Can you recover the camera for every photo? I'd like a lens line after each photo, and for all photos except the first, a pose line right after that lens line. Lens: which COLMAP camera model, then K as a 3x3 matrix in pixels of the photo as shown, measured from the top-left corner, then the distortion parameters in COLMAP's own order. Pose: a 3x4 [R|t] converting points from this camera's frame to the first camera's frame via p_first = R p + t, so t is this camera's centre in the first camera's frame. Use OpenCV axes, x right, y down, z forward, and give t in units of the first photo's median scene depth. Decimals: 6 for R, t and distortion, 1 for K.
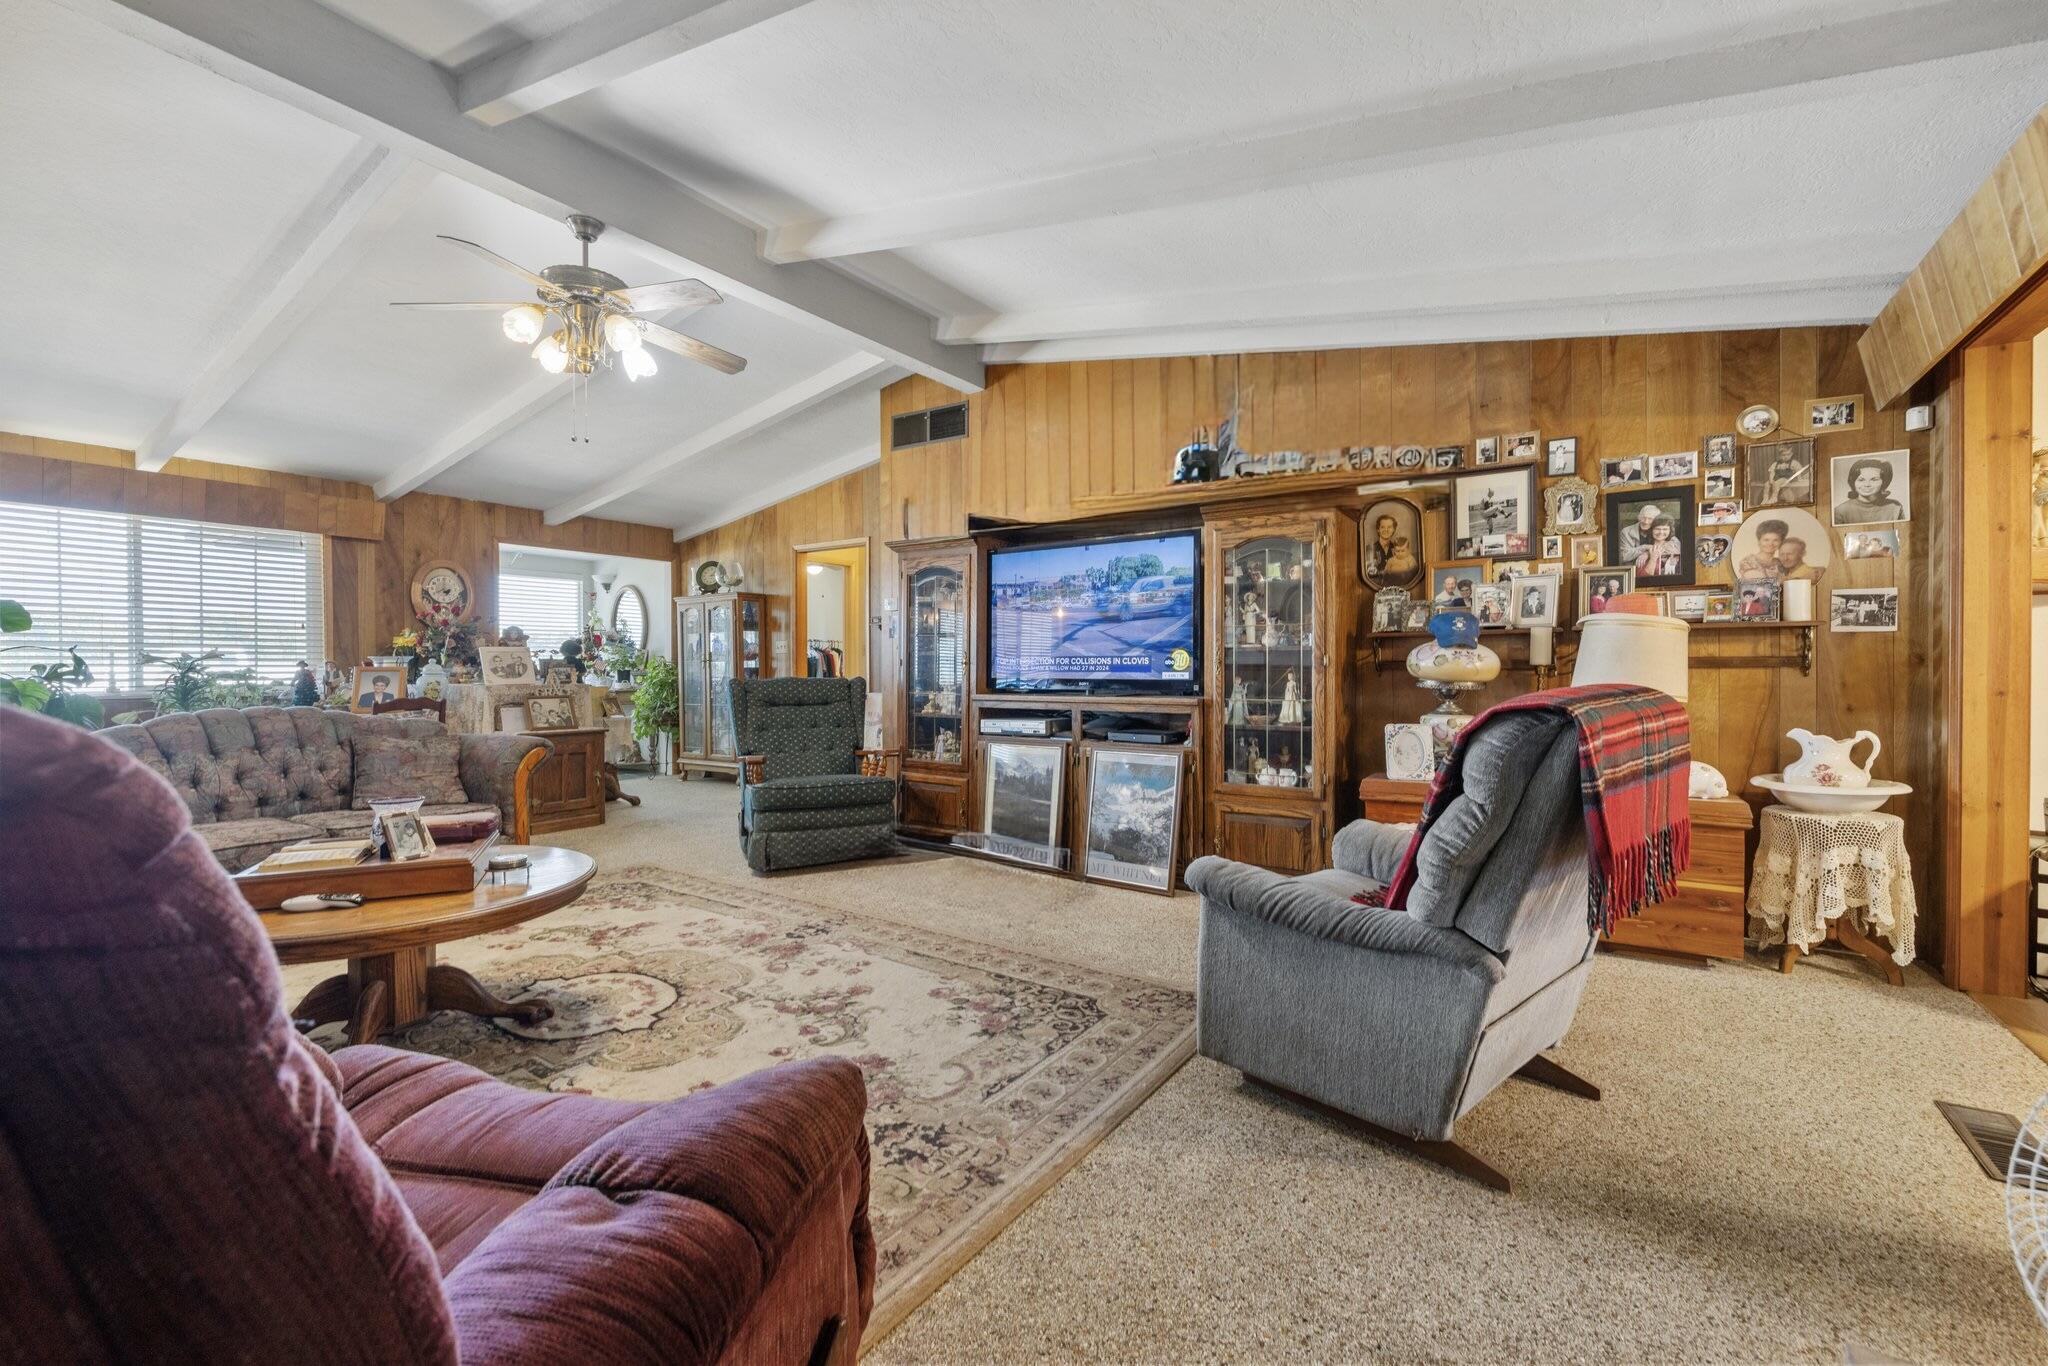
lens RADIAL K [[858.9, 0, 1033.3], [0, 858.9, 681.4], [0, 0, 1]] dist [0.003671, 0.000046]
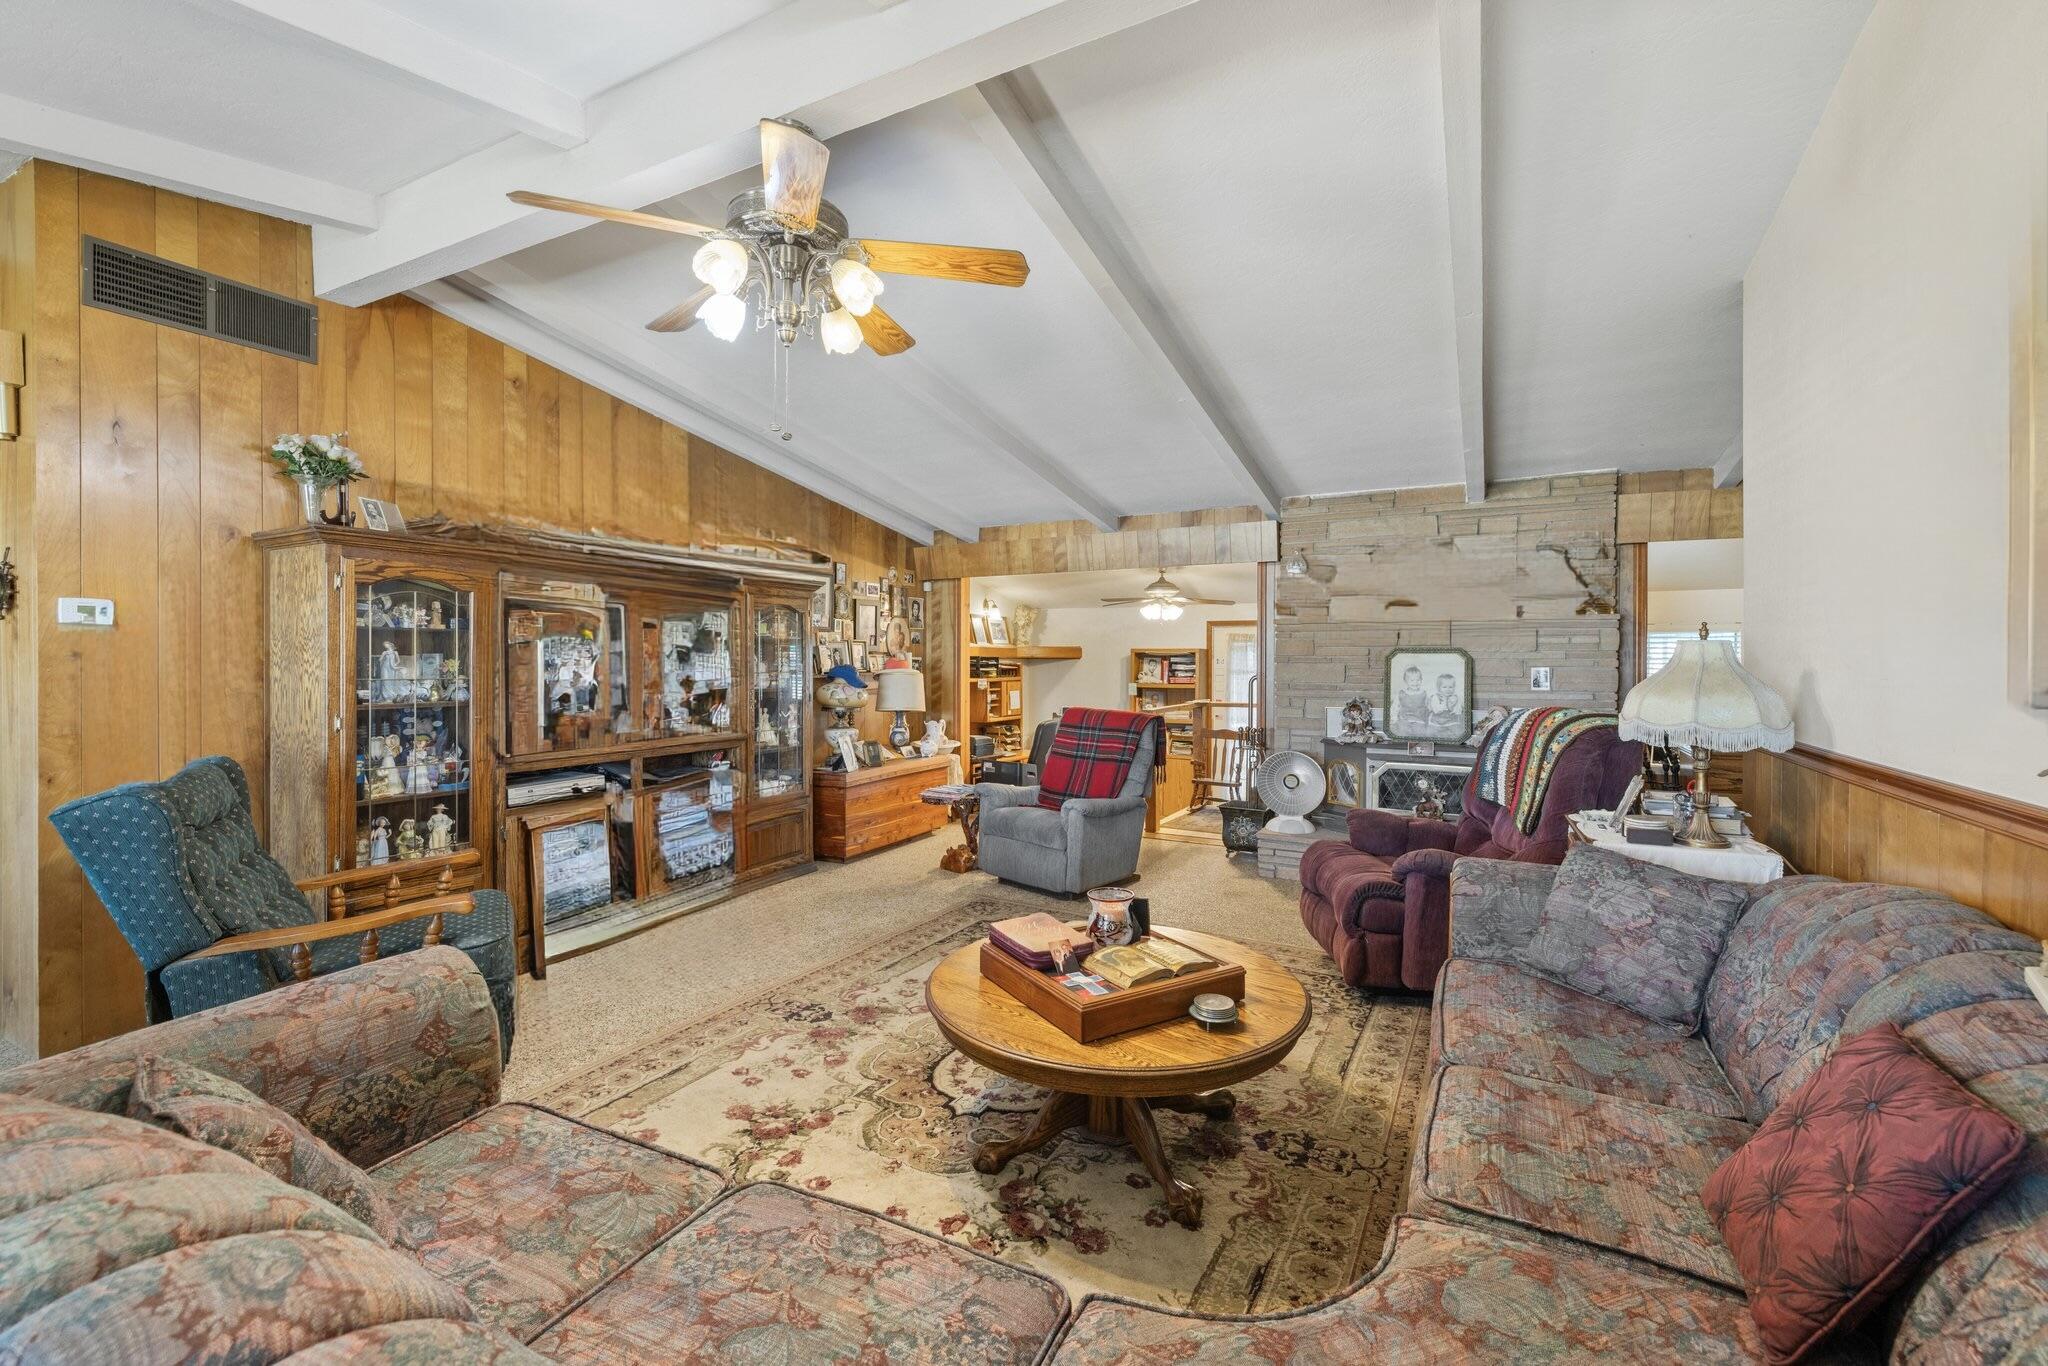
lens RADIAL K [[858.9, 0, 1033.0], [0, 858.9, 667.0], [0, 0, 1]] dist [0.003671, 0.000046]
pose [[-0.101171, -0.010435, 0.994814, -1.272485], [0.011253, 0.999869, 0.011633, -0.099375], [-0.994805, 0.012372, -0.101041, 0.887246]]
